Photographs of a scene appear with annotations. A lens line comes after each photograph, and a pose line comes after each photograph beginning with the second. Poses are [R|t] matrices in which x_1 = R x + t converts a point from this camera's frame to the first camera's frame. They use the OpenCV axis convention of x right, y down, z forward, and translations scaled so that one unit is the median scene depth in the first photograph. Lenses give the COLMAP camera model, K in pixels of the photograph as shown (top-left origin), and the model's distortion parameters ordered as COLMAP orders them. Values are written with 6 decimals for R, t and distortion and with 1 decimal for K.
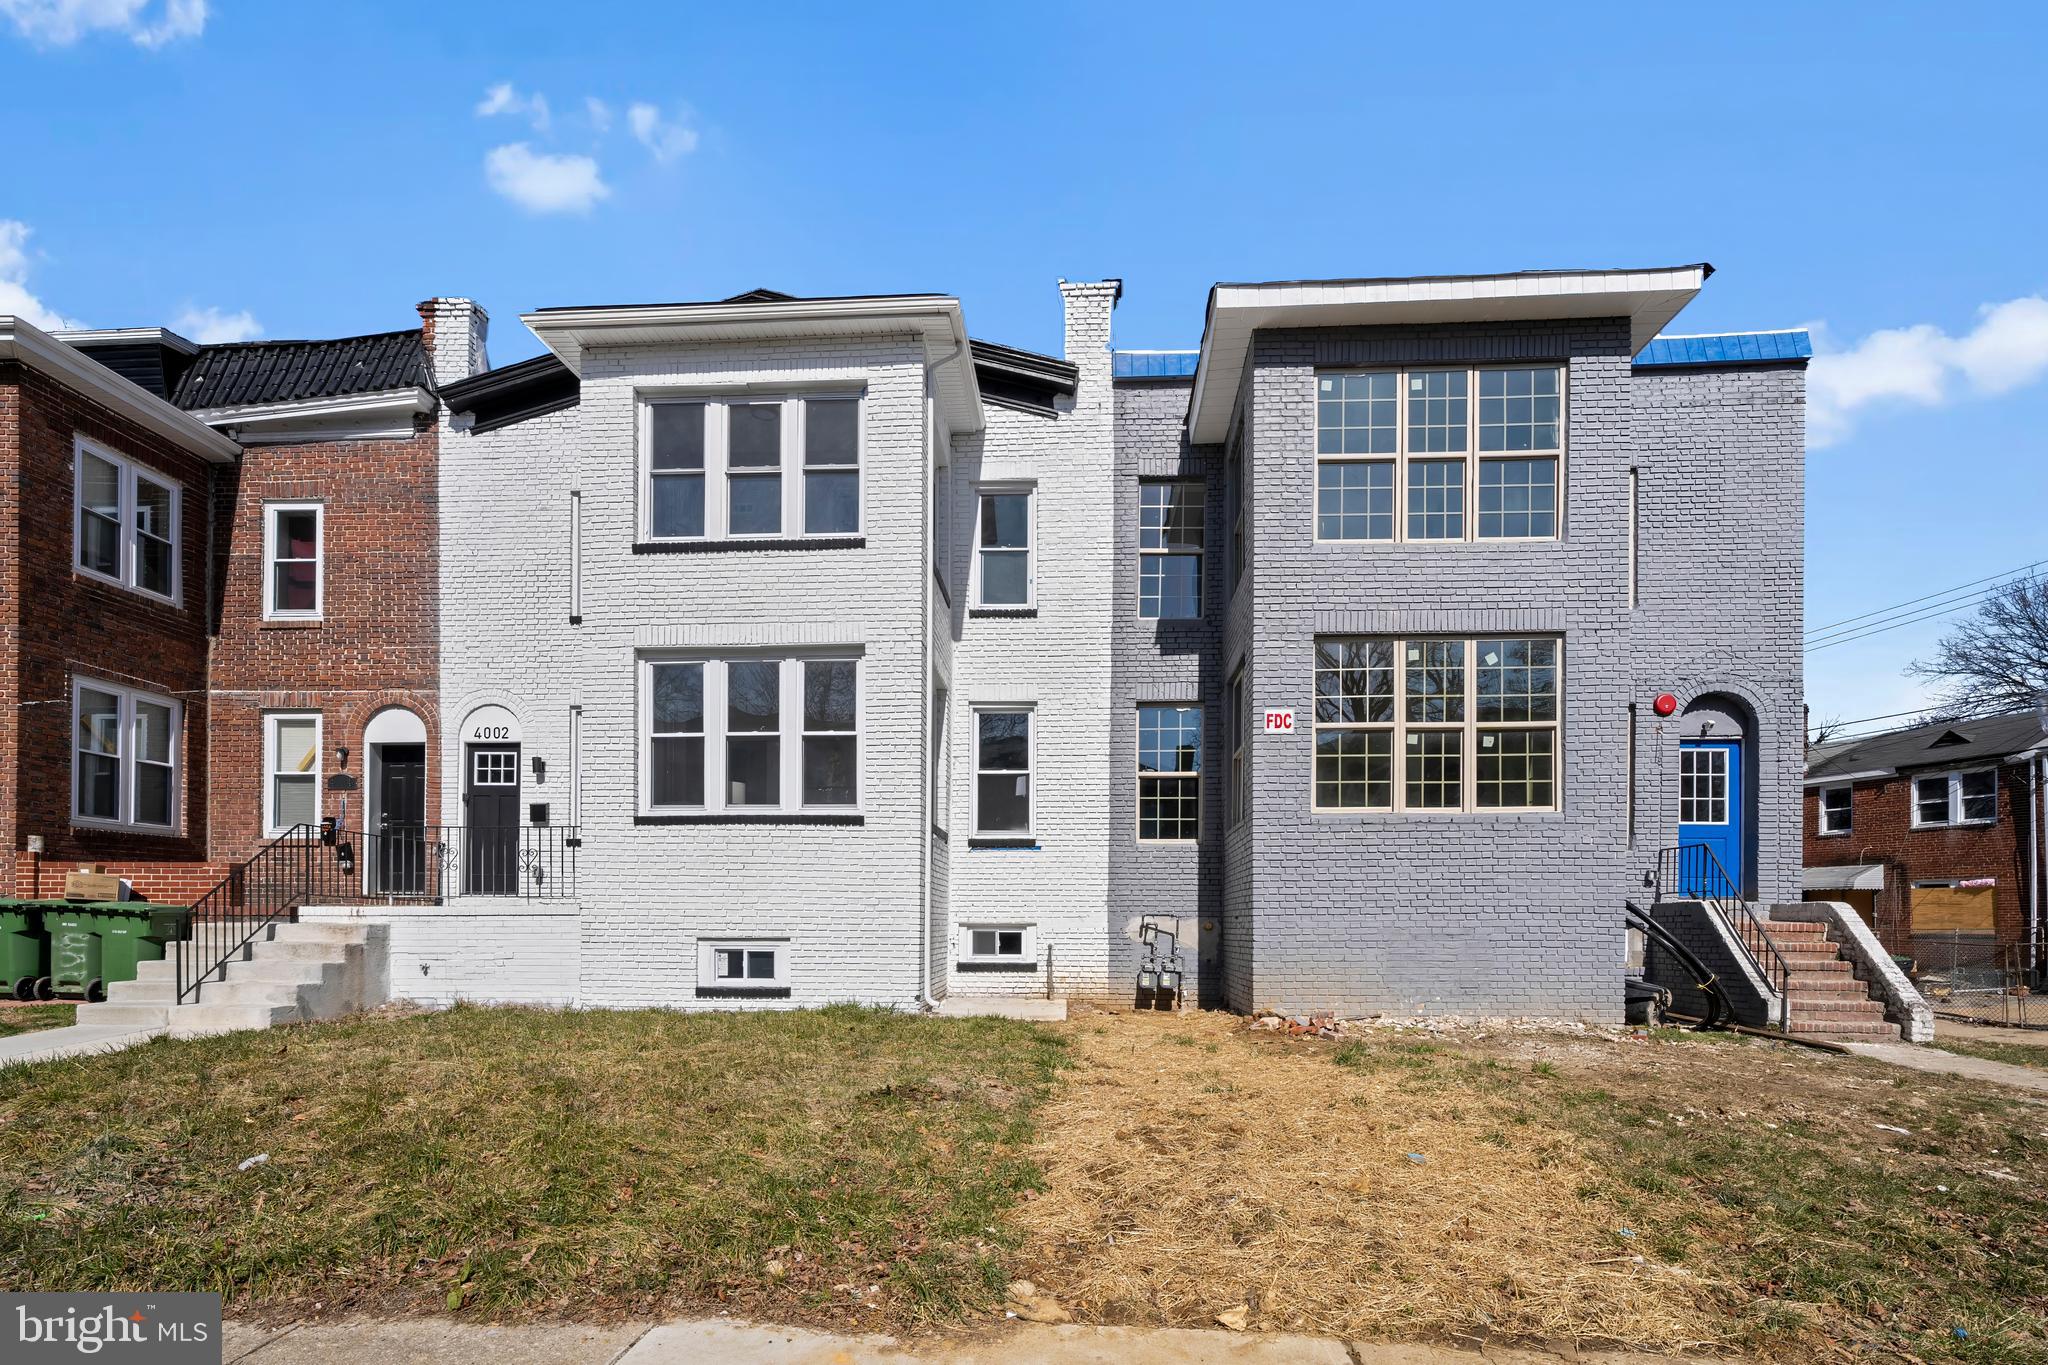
lens RADIAL K [[974.4, 0, 815.8], [0, 974.4, 934.7], [0, 0, 1]] dist [-0.009278, 0.011179]
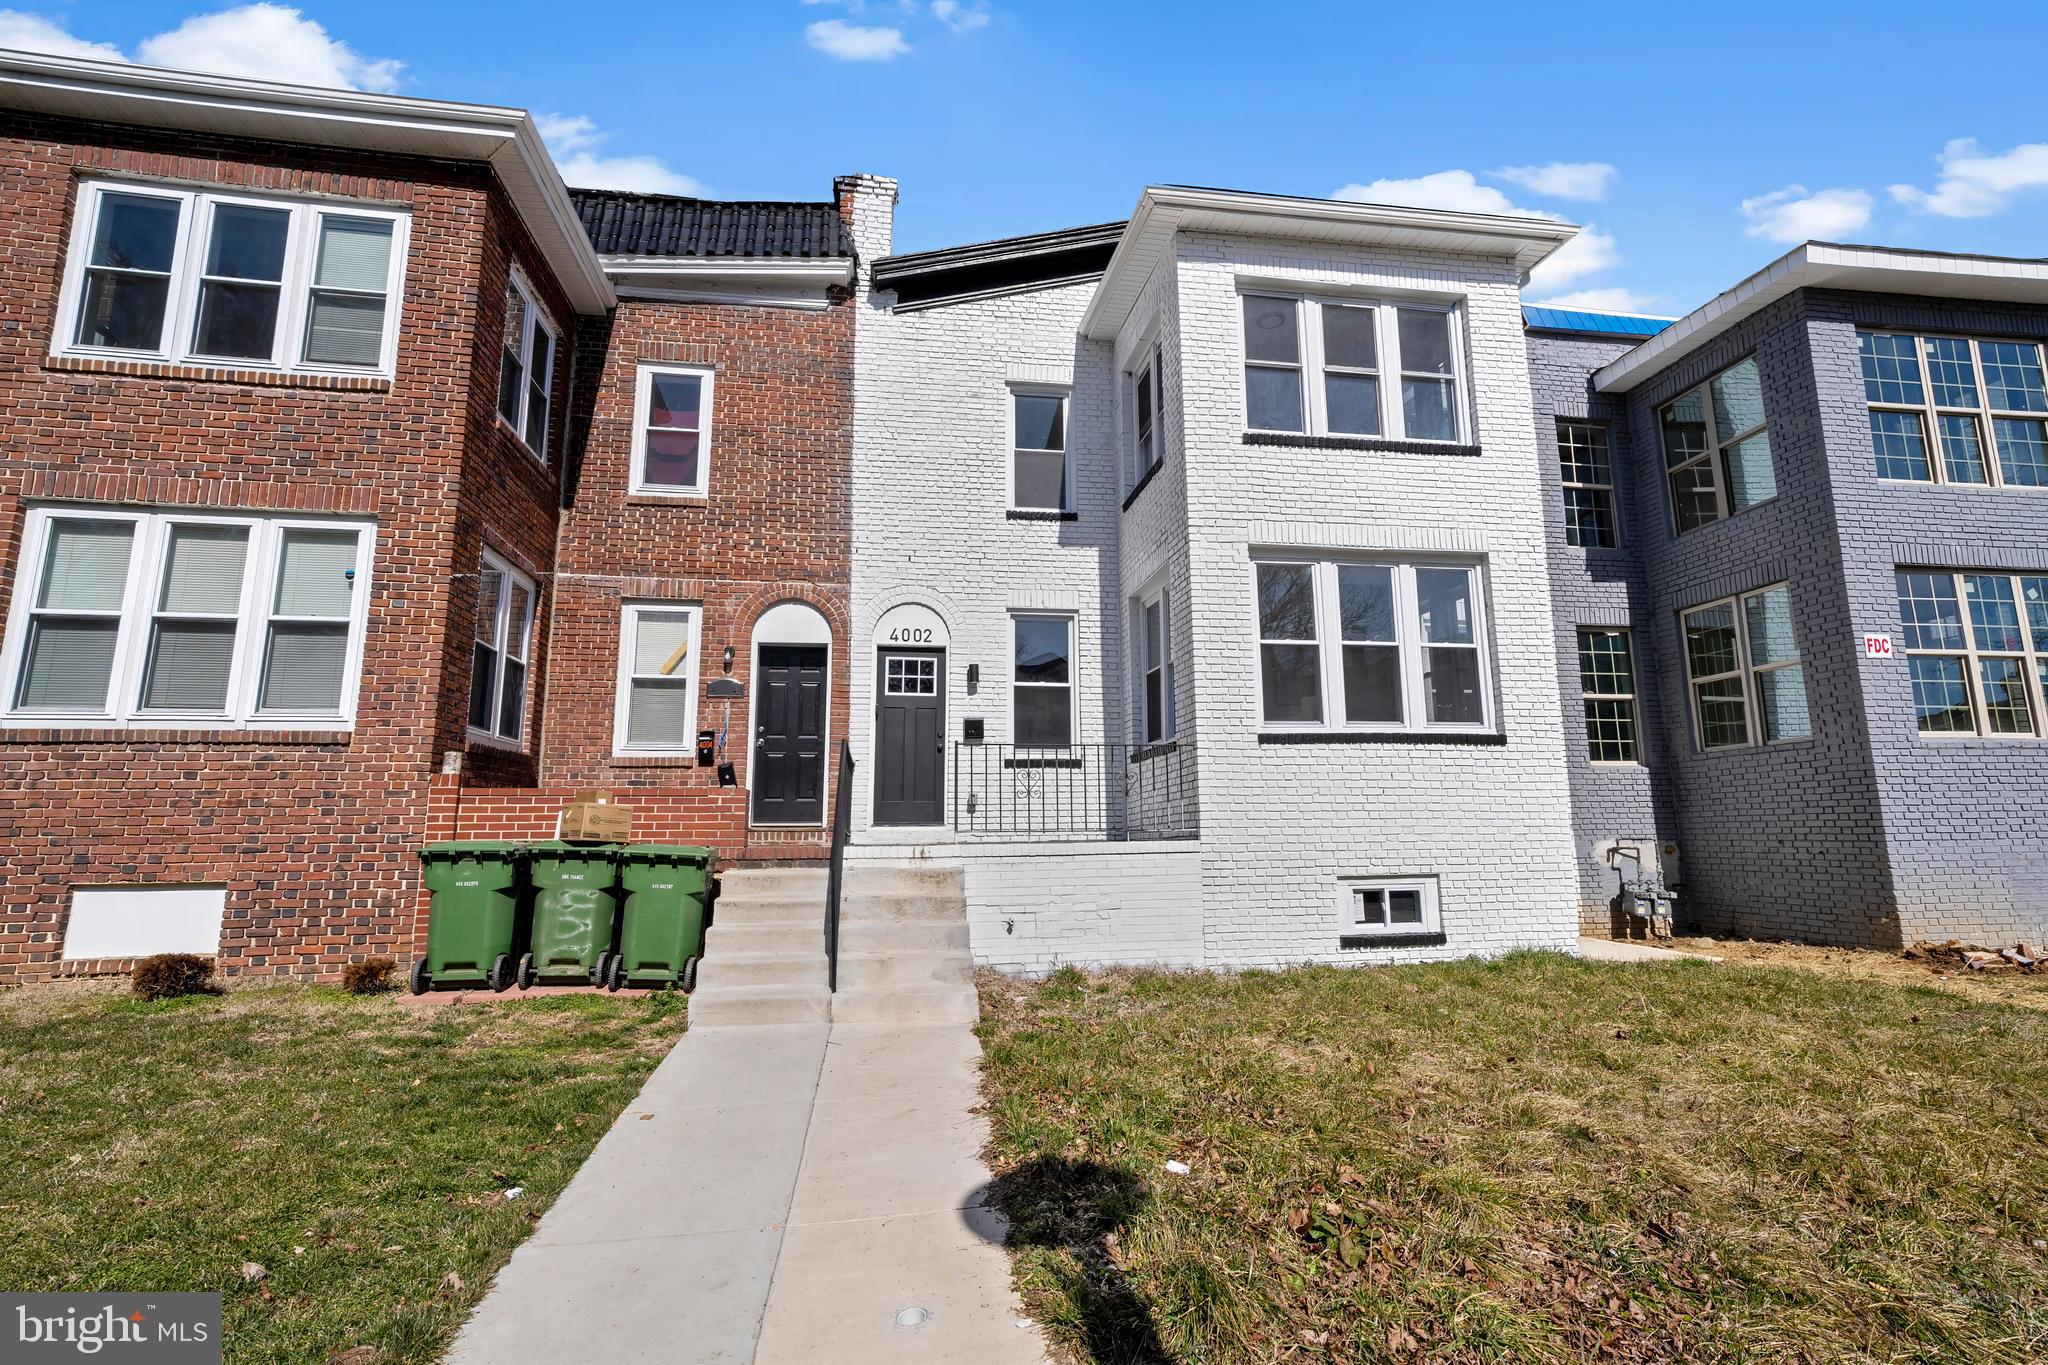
lens RADIAL K [[974.4, 0, 1008.3], [0, 974.4, 686.6], [0, 0, 1]] dist [-0.009278, 0.011179]
pose [[0.975985, 0.020066, 0.216909, -0.472012], [0.017495, 0.985311, -0.169869, -0.016315], [-0.217132, 0.169584, 0.961299, 0.174985]]
